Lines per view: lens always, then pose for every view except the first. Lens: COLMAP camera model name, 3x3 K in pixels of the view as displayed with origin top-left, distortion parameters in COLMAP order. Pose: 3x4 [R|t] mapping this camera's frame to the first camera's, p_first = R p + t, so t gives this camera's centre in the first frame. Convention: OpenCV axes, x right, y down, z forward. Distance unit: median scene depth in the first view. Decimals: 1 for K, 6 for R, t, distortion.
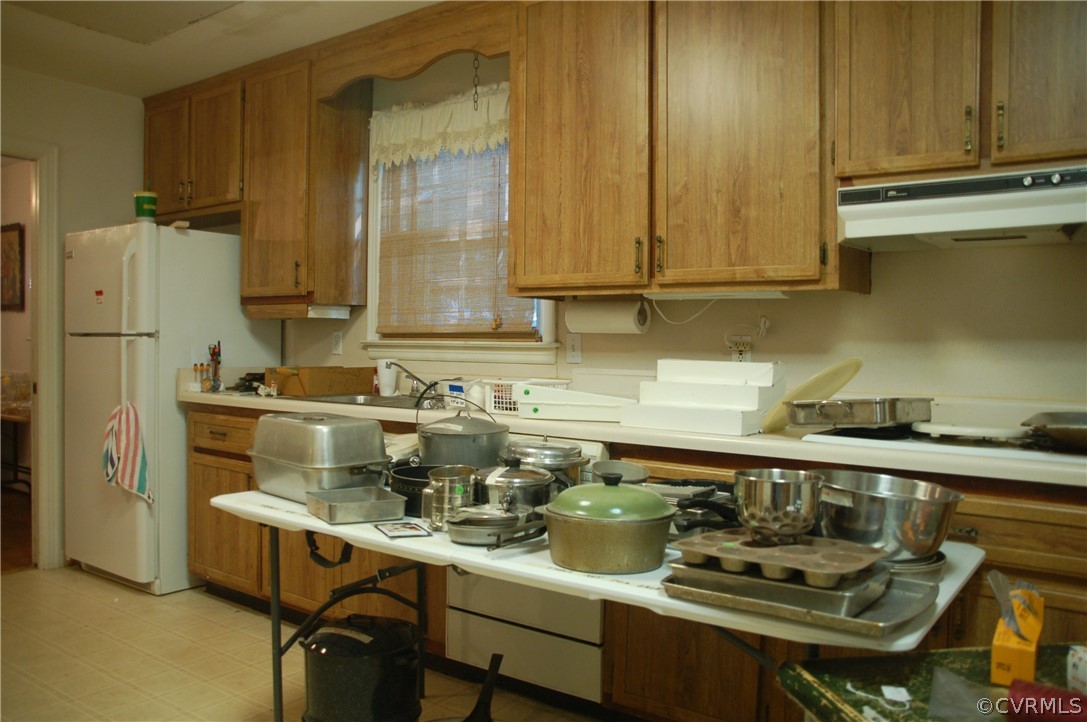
lens RADIAL K [[890.7, 0, 543.5], [0, 890.7, 361.0], [0, 0, 1]] dist [-0.157879, 0.171667]
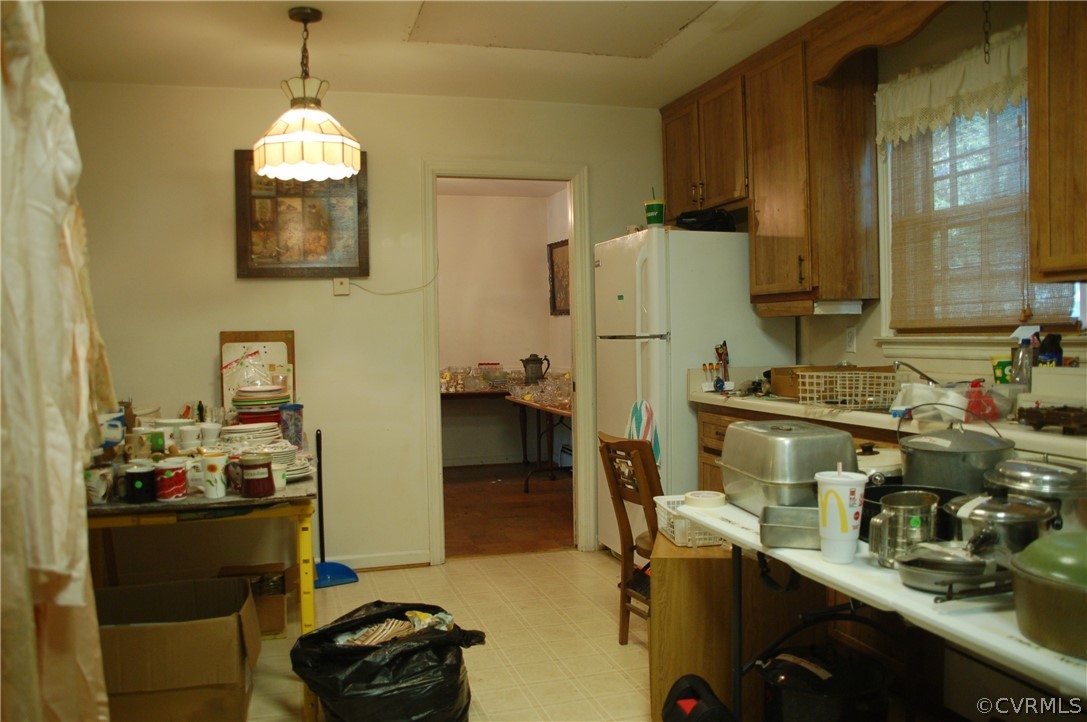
lens RADIAL K [[890.7, 0, 543.5], [0, 890.7, 361.0], [0, 0, 1]] dist [-0.157879, 0.171667]
pose [[0.797780, -0.008458, -0.602889, 0.069822], [0.016981, 0.999820, 0.008444, -0.012475], [0.602710, -0.016974, 0.797780, 0.073024]]
